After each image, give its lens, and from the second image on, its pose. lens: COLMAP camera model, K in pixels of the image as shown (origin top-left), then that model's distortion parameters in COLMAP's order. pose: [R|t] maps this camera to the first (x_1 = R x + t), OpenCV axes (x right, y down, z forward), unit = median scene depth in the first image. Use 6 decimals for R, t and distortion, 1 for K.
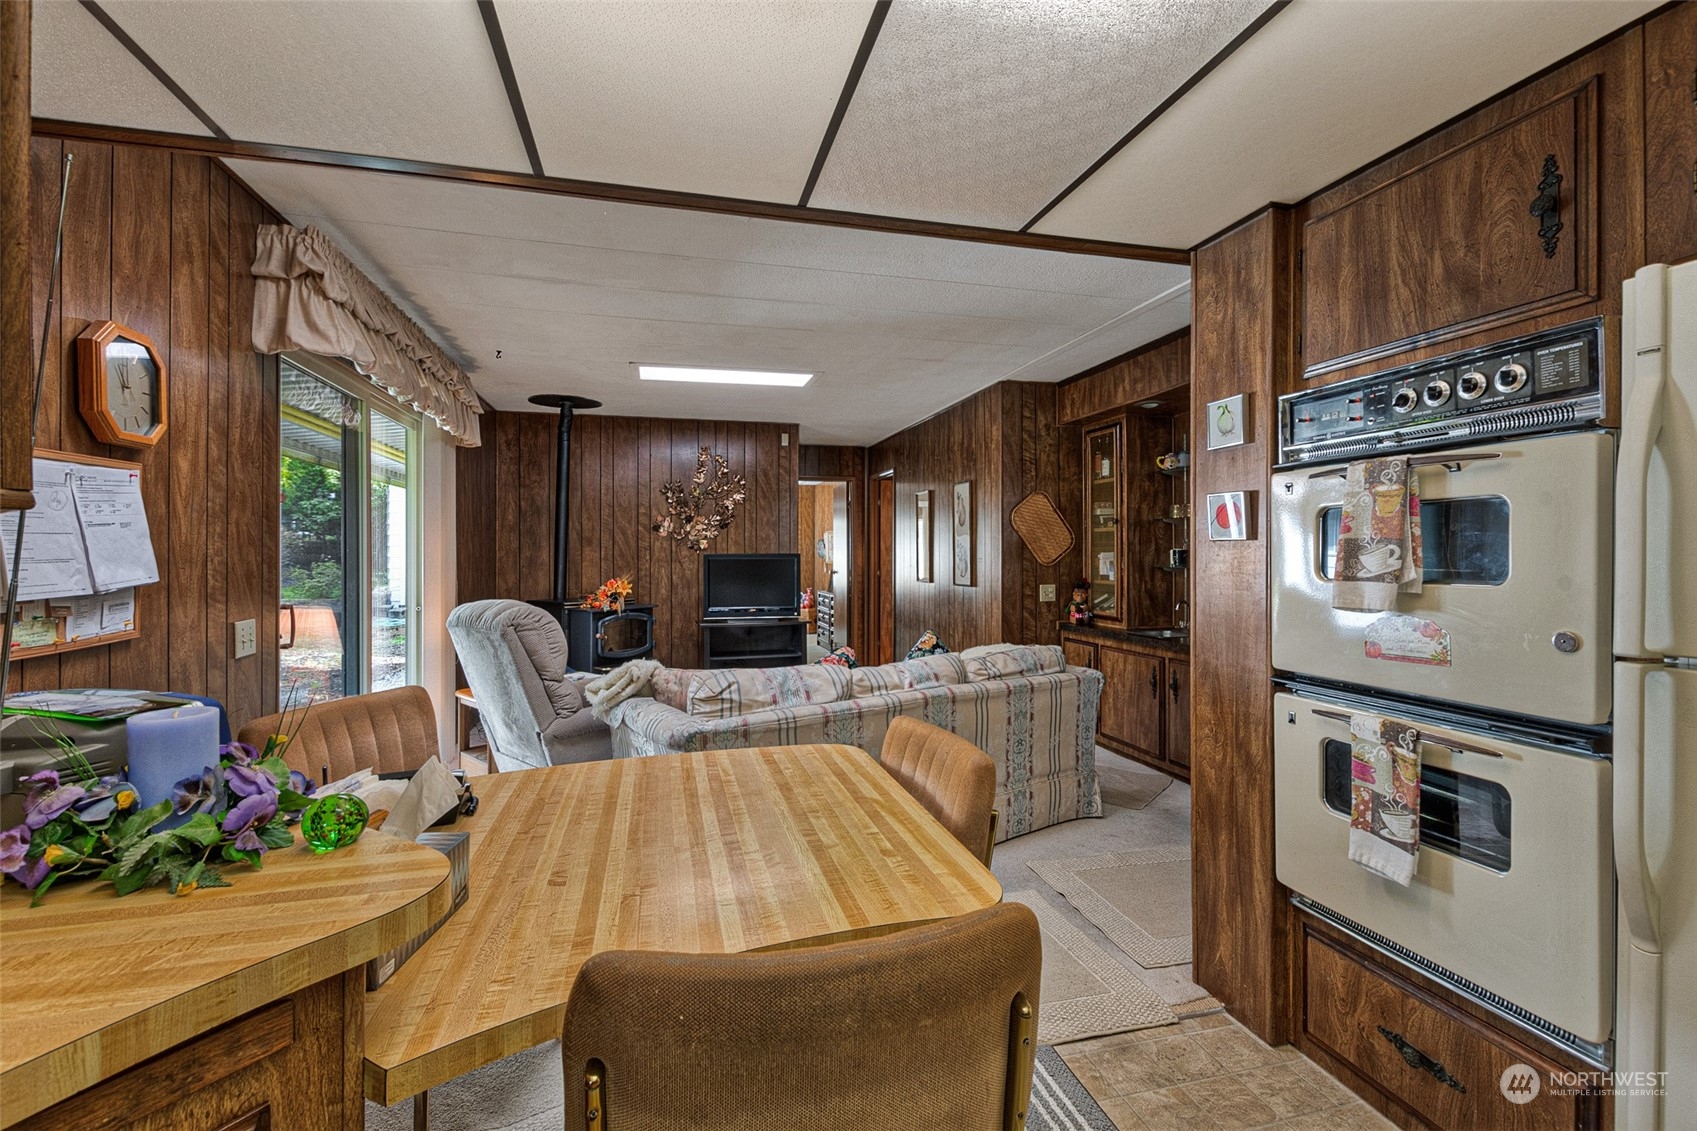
lens RADIAL K [[738.6, 0, 851.8], [0, 738.6, 560.6], [0, 0, 1]] dist [0.002927, 0.000230]
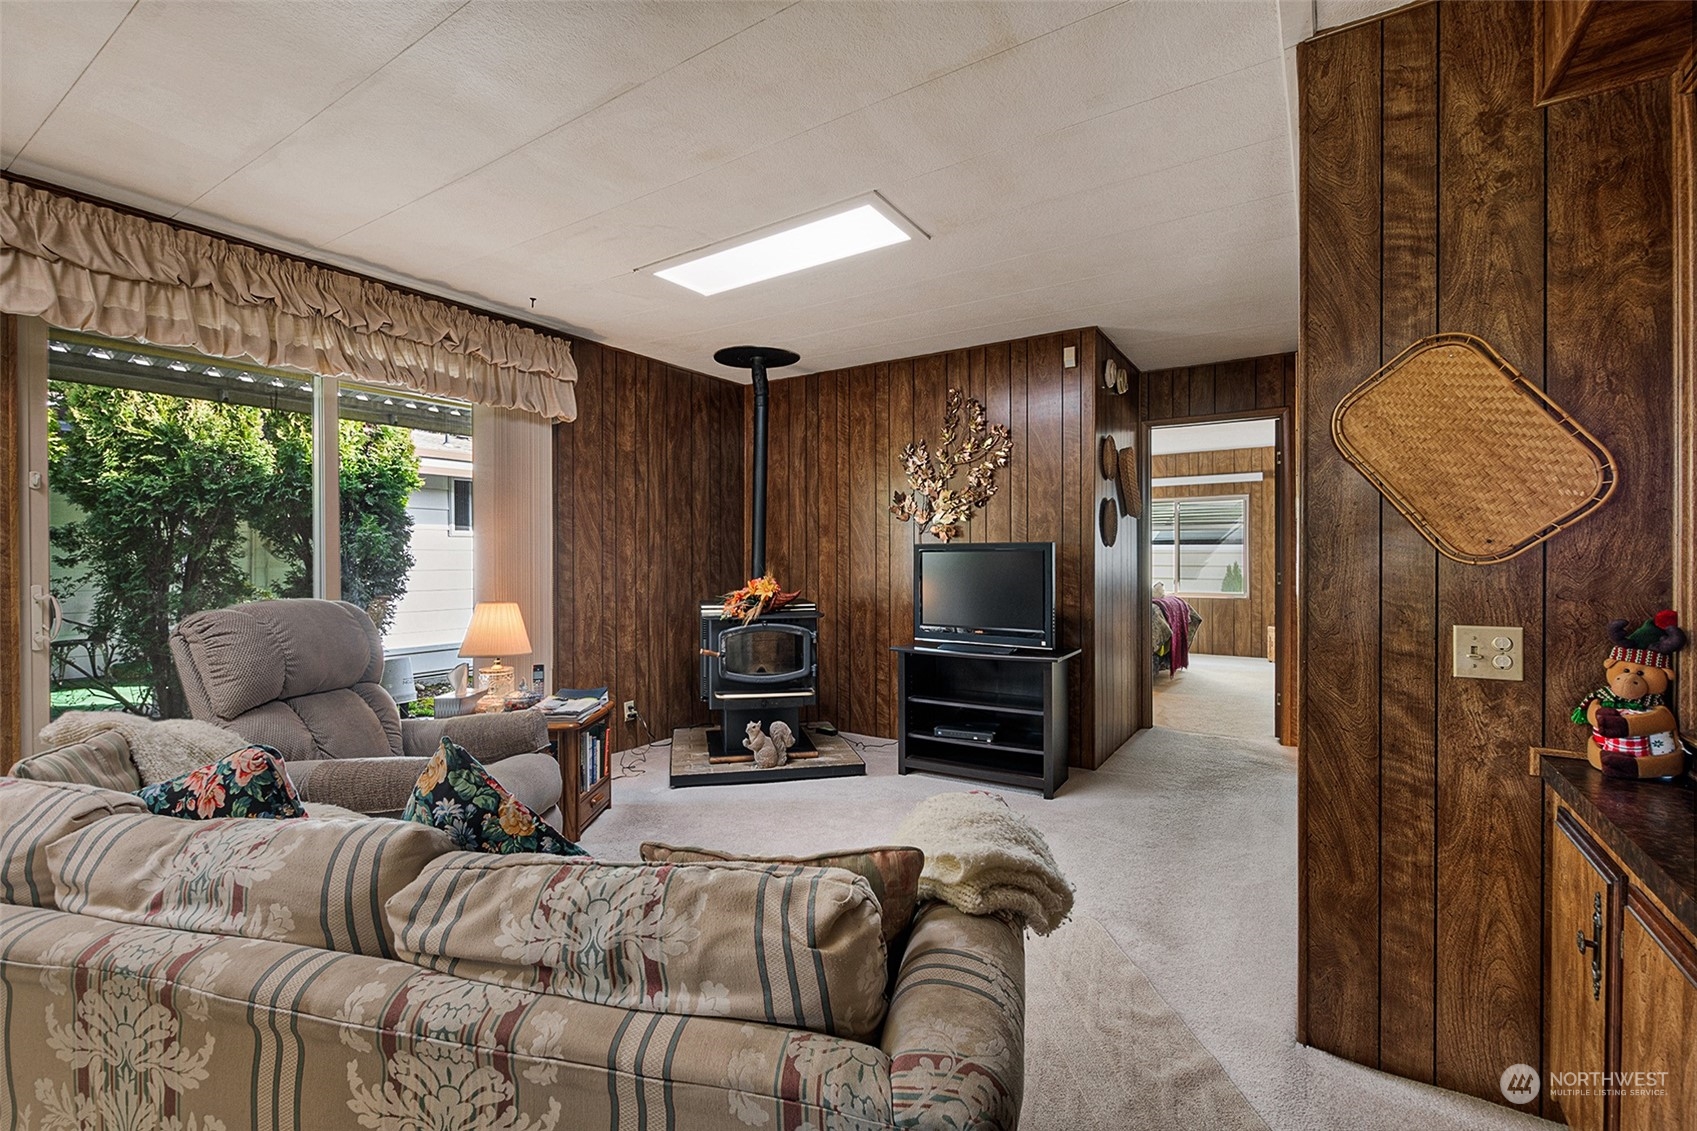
lens RADIAL K [[738.6, 0, 847.9], [0, 738.6, 563.8], [0, 0, 1]] dist [0.002927, 0.000230]
pose [[0.680011, 0.008110, -0.733157, 0.310116], [-0.001070, 0.999949, 0.010068, 0.003055], [0.733201, -0.006062, 0.679985, 0.585127]]
